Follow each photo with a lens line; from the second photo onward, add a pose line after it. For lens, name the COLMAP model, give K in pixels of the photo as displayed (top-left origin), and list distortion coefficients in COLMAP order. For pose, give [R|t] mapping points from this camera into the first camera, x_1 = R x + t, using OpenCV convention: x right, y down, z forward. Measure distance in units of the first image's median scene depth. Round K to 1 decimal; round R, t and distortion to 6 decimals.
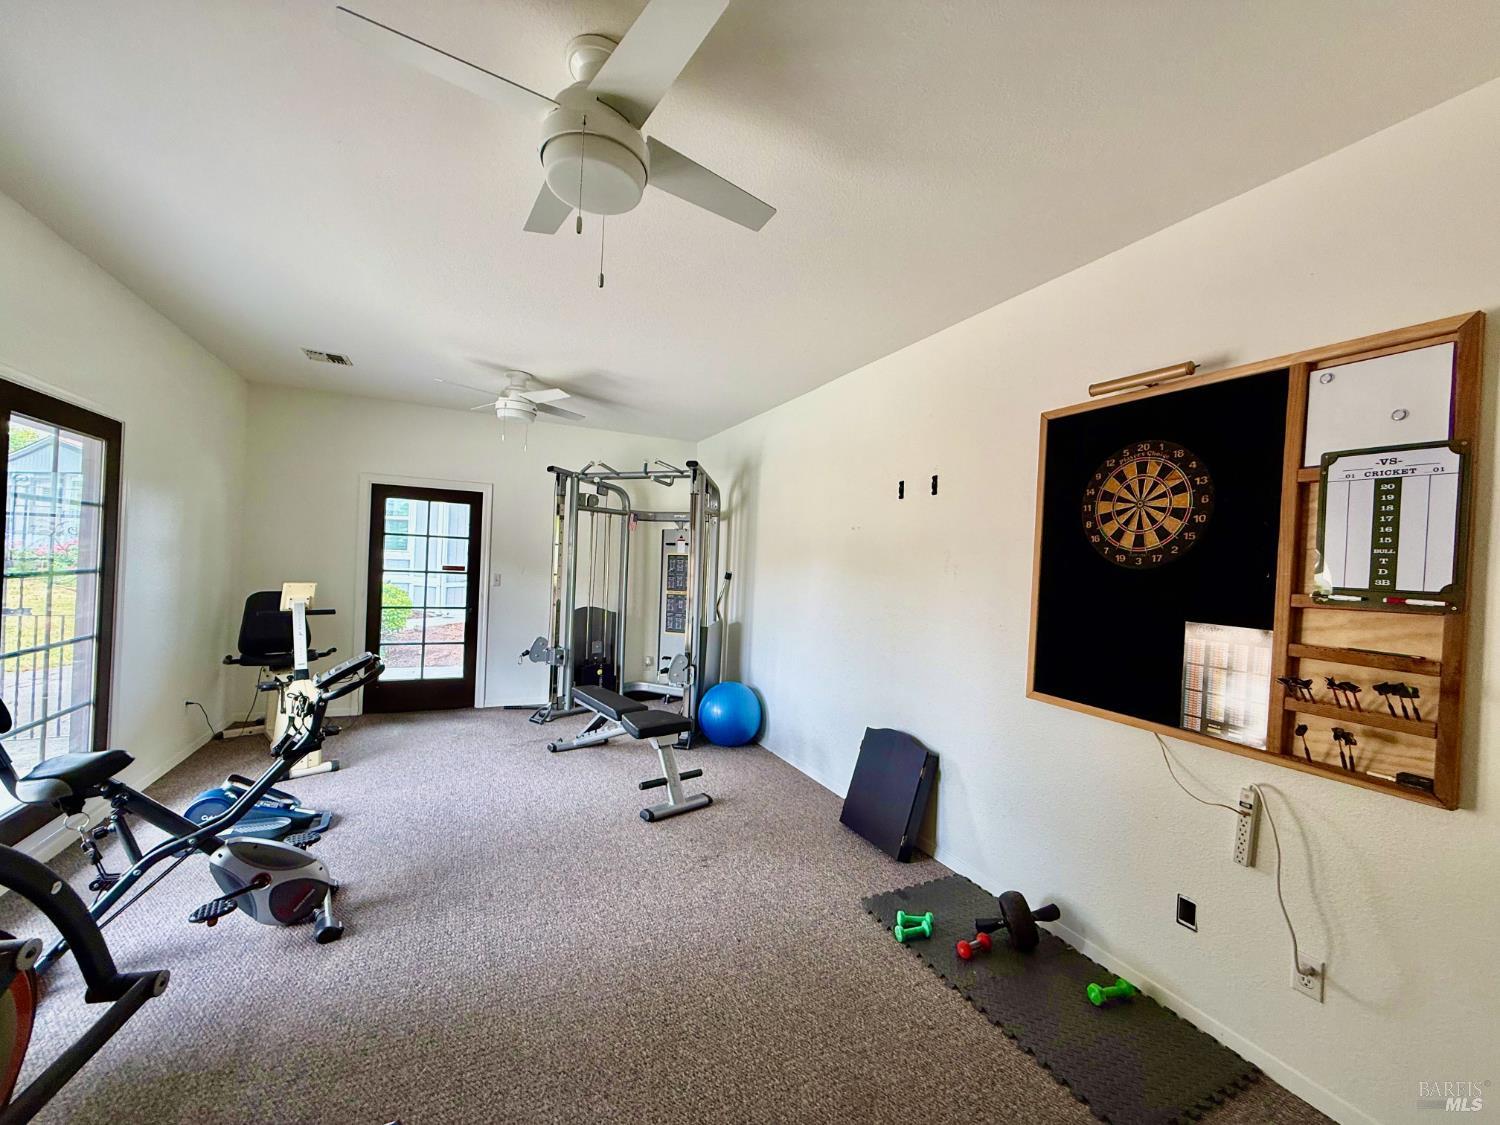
lens RADIAL K [[595.1, 0, 750.0], [0, 595.1, 562.5], [0, 0, 1]] dist [0.000562, 0.000106]
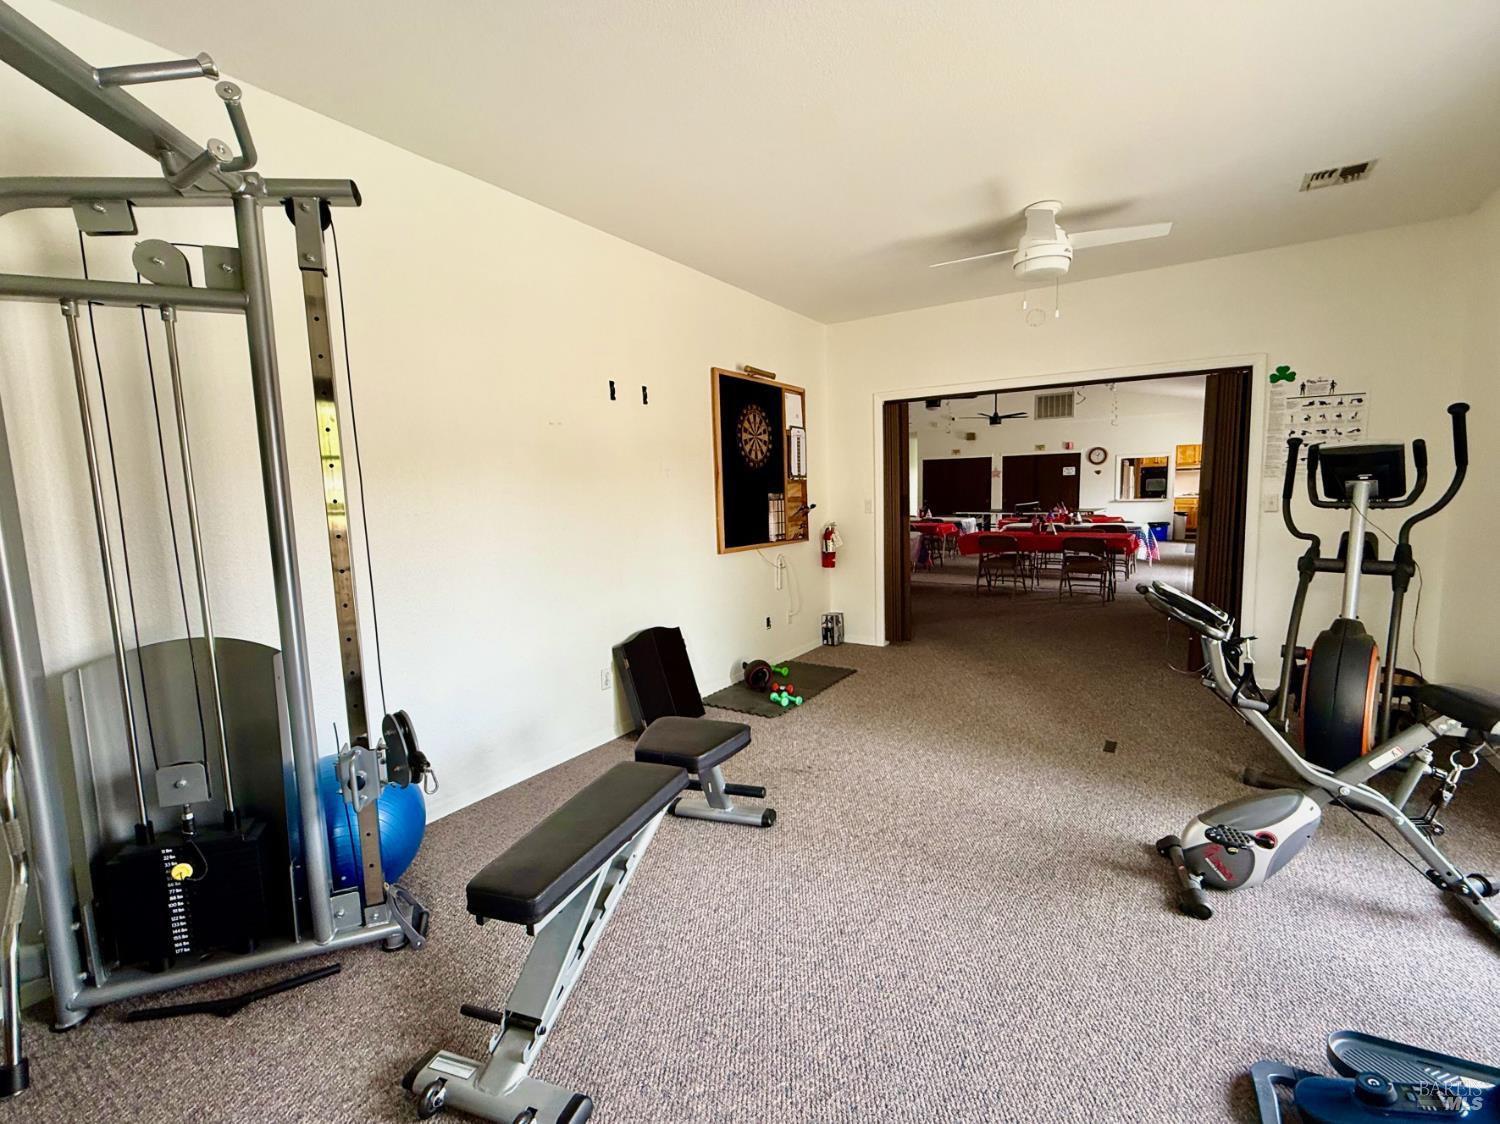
lens RADIAL K [[647.7, 0, 750.0], [0, 647.7, 562.0], [0, 0, 1]] dist [-0.000140, -0.000004]
pose [[-0.512874, -0.128916, 0.848729, -1.159280], [0.001660, 0.988509, 0.151151, -0.010599], [-0.858462, 0.078930, -0.506767, 2.035017]]
